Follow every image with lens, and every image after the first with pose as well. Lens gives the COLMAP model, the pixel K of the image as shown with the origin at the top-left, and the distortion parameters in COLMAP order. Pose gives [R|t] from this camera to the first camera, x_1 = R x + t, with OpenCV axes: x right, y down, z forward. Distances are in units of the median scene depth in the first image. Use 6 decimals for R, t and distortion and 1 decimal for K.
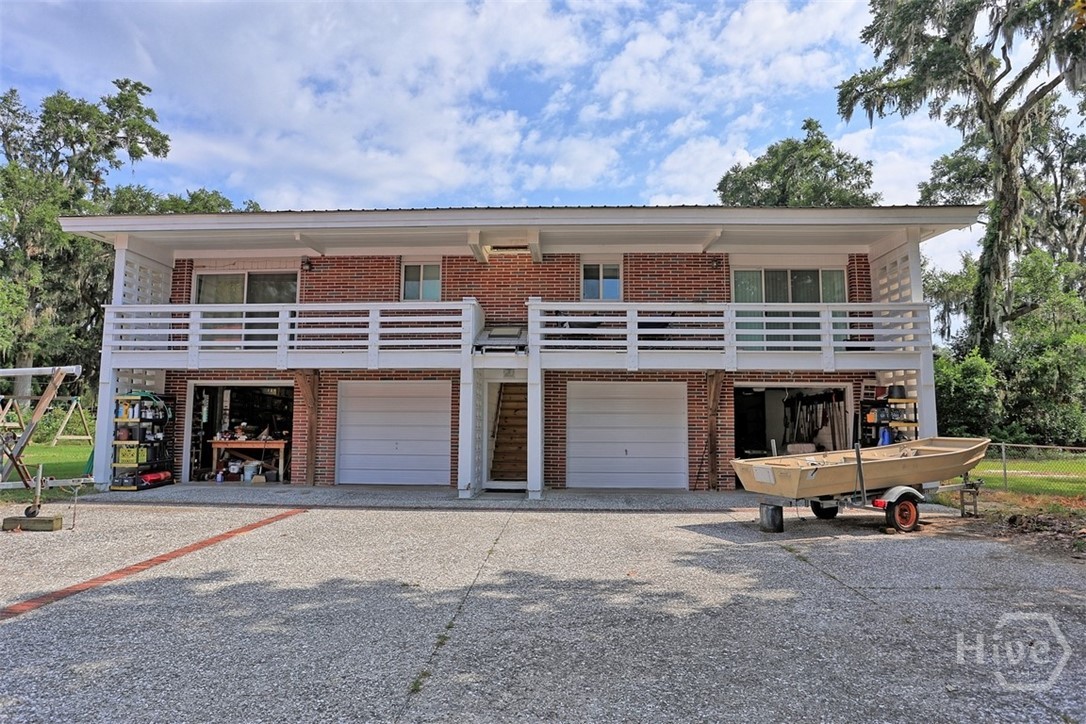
lens RADIAL K [[669.5, 0, 545.4], [0, 669.5, 355.4], [0, 0, 1]] dist [0.002269, 0.007160]
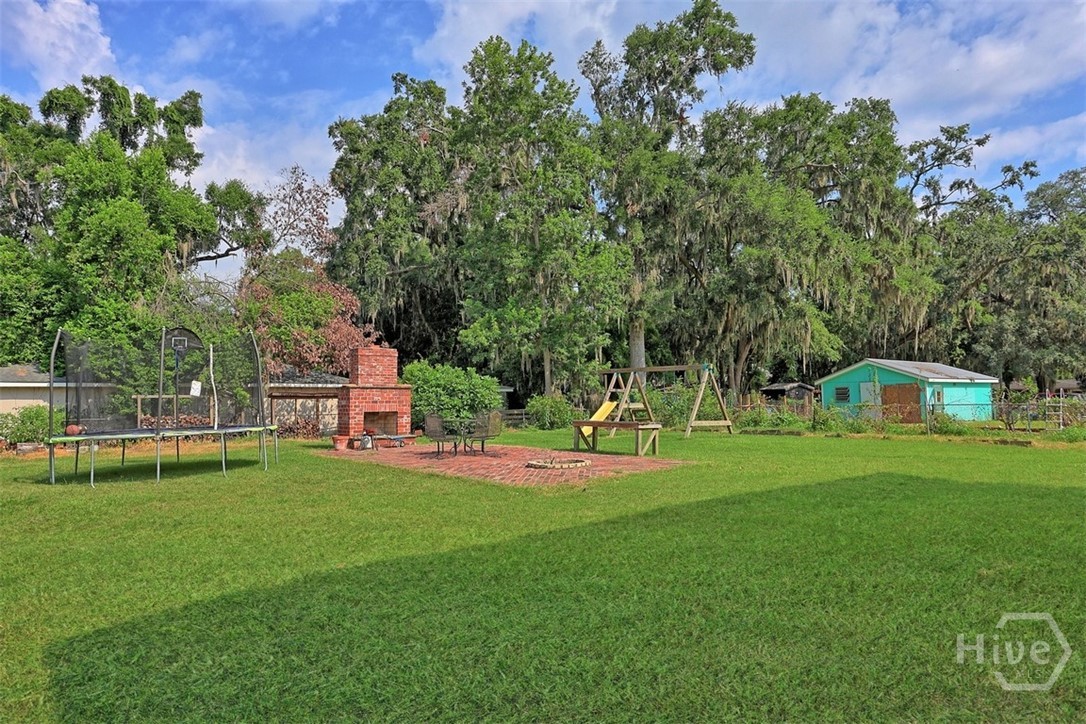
lens RADIAL K [[669.5, 0, 542.5], [0, 669.5, 360.3], [0, 0, 1]] dist [0.002269, 0.007160]
pose [[0.700240, -0.065029, -0.710940, -0.220180], [0.101399, 0.994806, 0.008879, 0.022929], [0.706670, -0.078306, 0.703197, 0.267067]]
